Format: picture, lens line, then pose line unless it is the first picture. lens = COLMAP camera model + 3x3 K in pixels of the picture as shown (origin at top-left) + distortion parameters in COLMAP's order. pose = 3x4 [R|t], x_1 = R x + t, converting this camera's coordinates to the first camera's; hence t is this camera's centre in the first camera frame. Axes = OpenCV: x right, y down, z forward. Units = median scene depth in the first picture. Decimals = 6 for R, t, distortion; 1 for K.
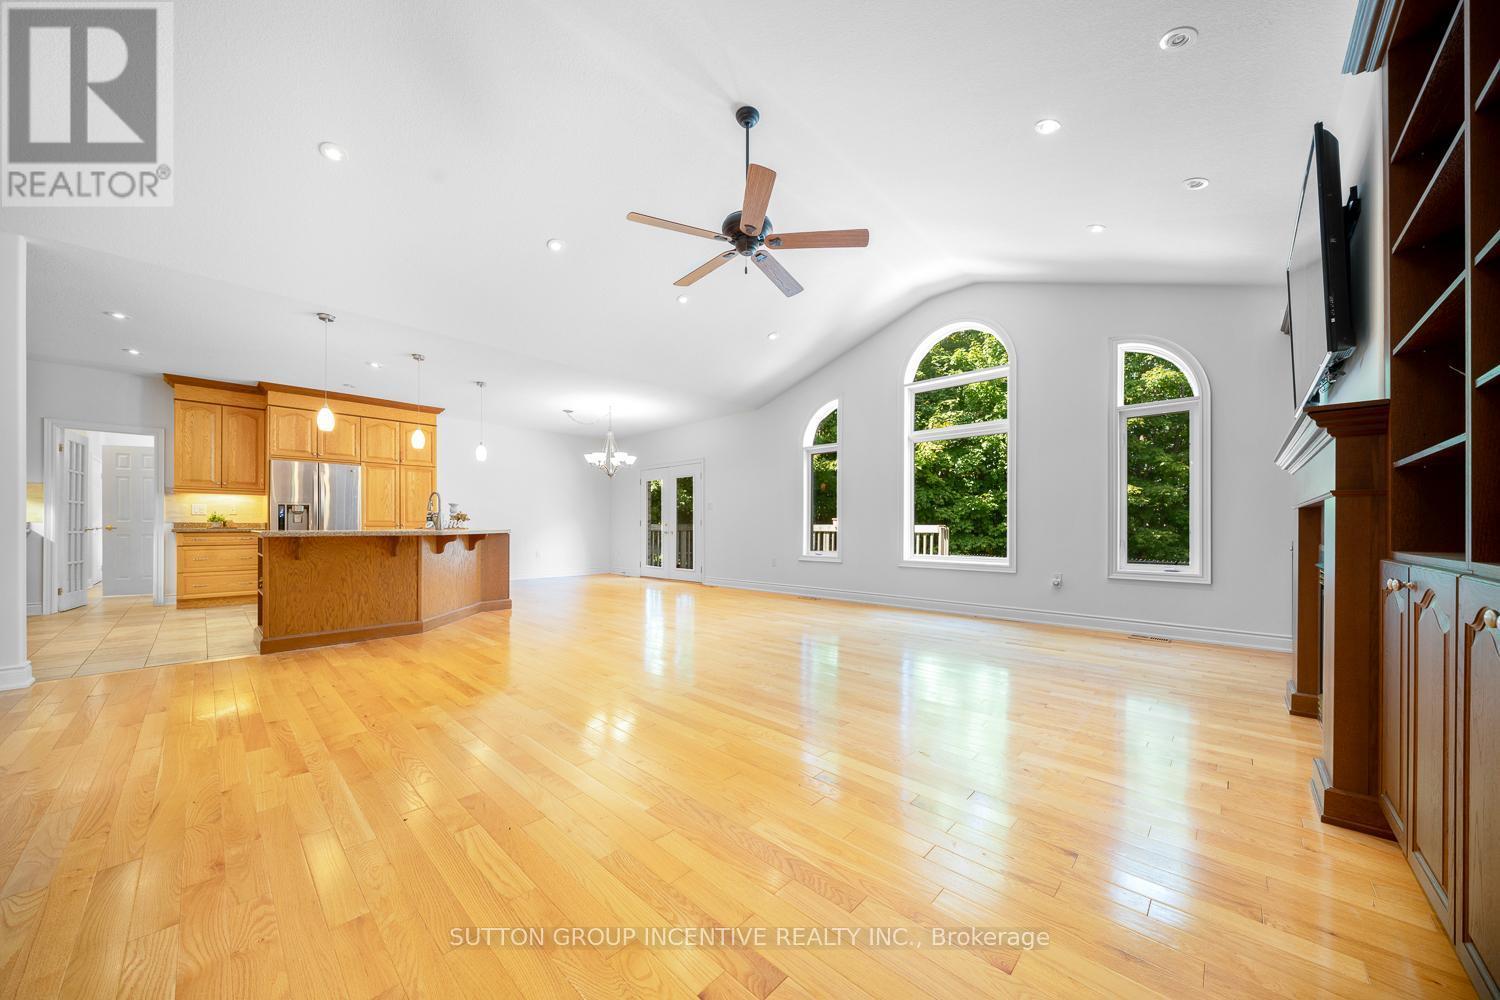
lens RADIAL K [[515.0, 0, 750.9], [0, 515.0, 521.2], [0, 0, 1]] dist [-0.007947, -0.000021]
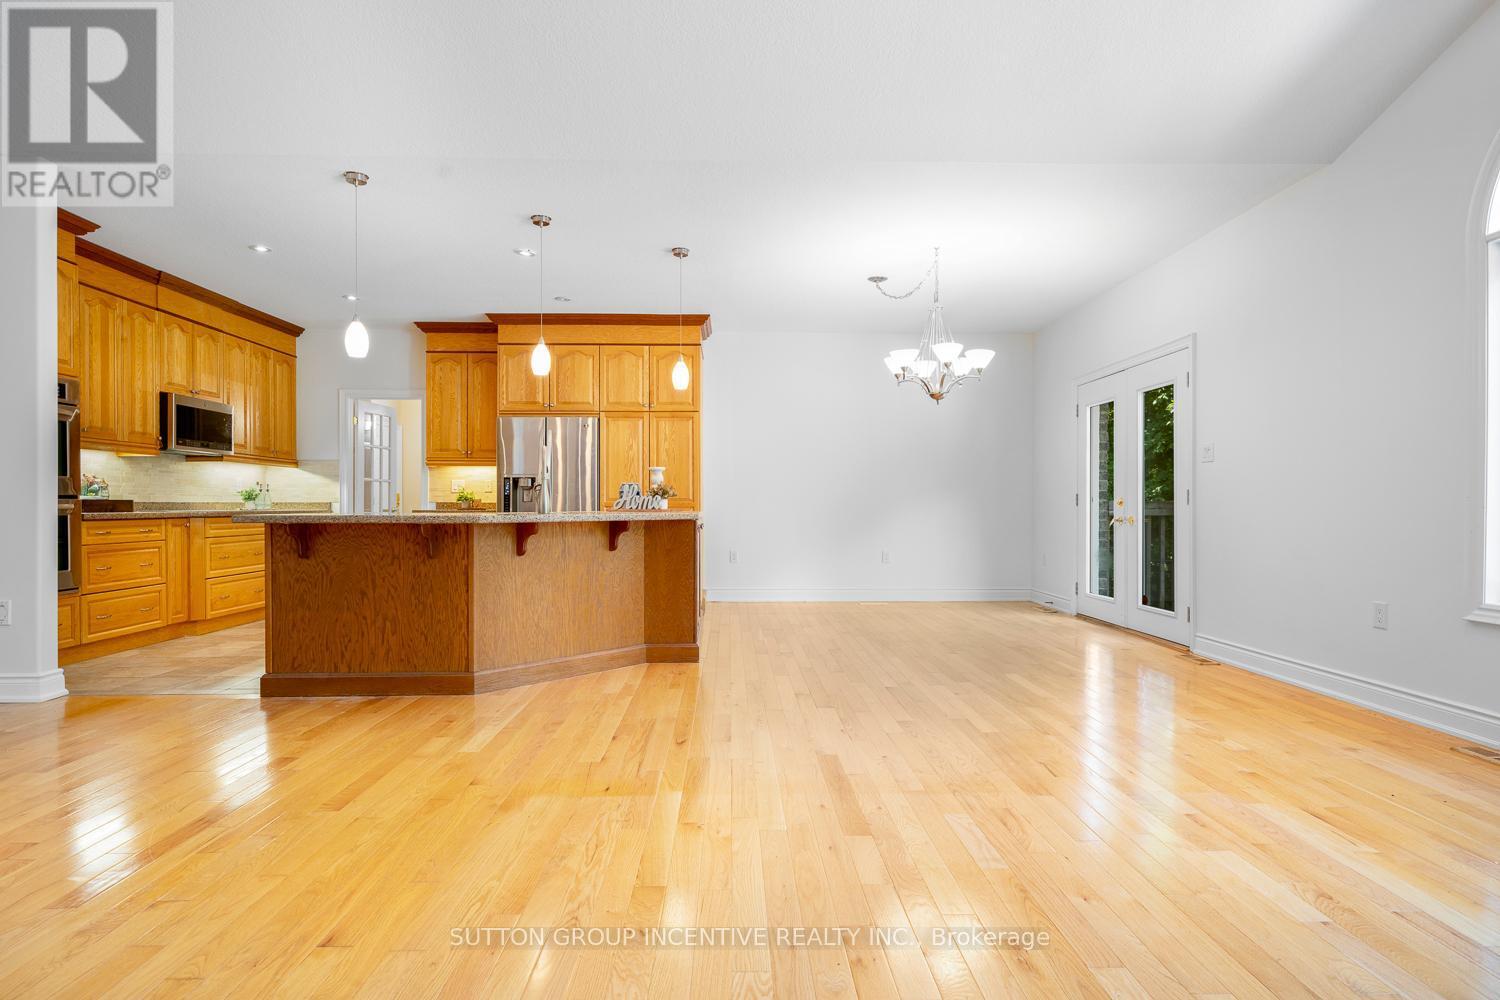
lens RADIAL K [[816.0, 0, 750.0], [0, 816.0, 500.0], [0, 0, 1]] dist [0.018858, -0.000768]
pose [[0.697472, -0.007961, -0.716568, 0.168146], [0.009187, 0.999955, -0.002166, 0.005552], [0.716553, -0.005072, 0.697514, 0.445225]]
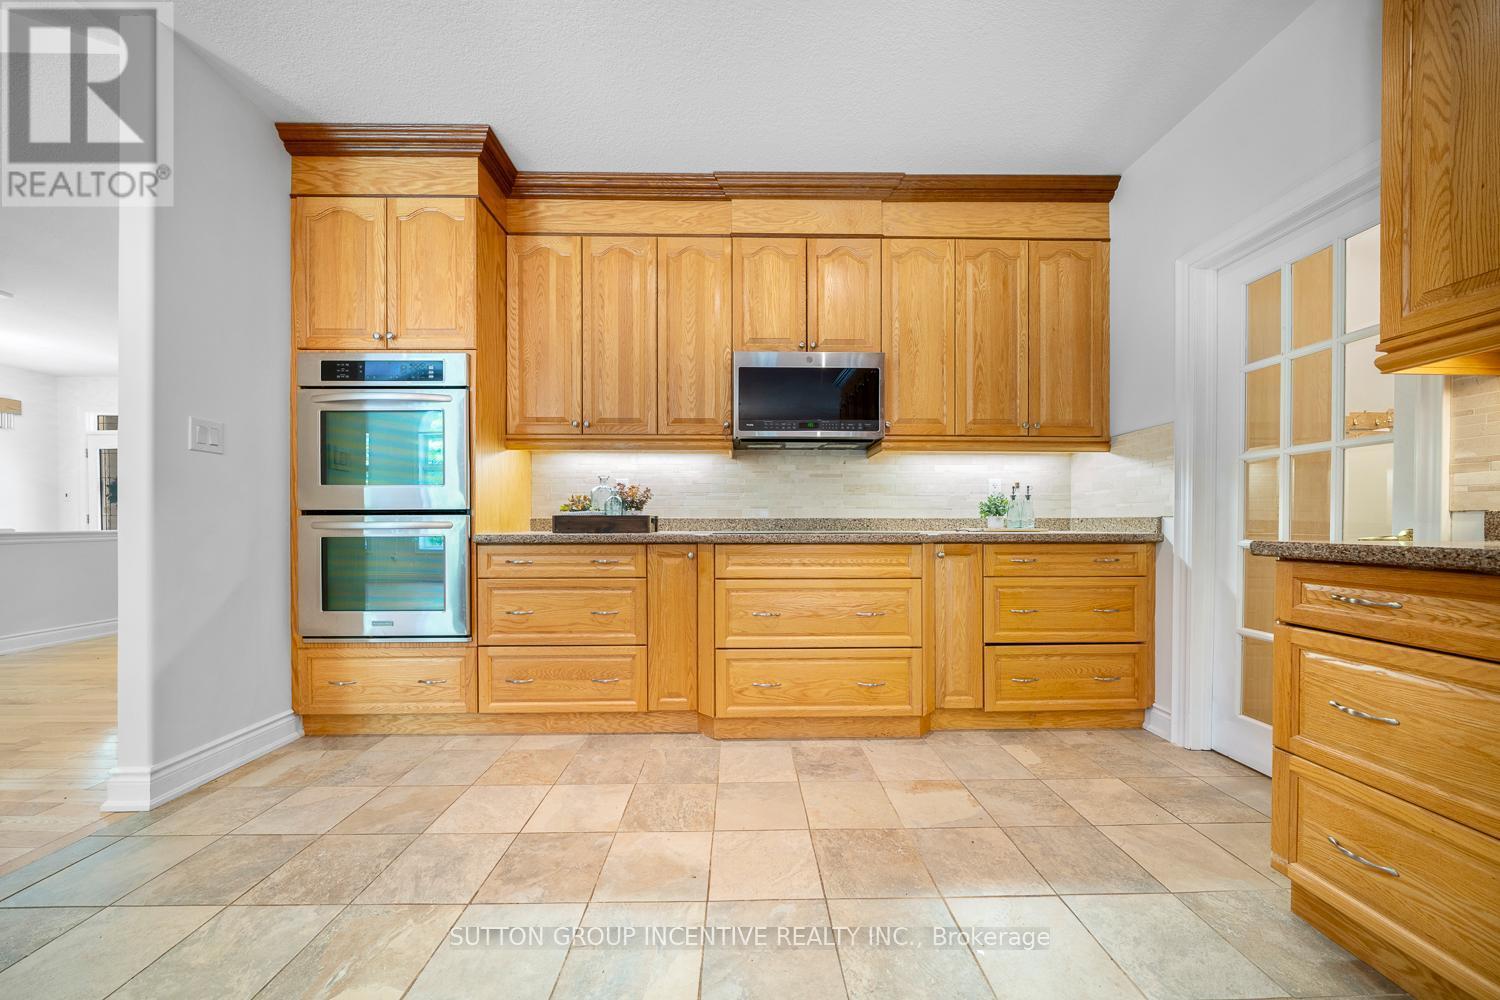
lens RADIAL K [[502.6, 0, 752.3], [0, 502.6, 526.6], [0, 0, 1]] dist [-0.000981, -0.000001]
pose [[-0.716331, 0.001805, -0.697758, -0.780810], [0.004512, 0.999988, -0.002045, 0.007125], [0.697746, -0.004613, -0.716331, 0.942958]]
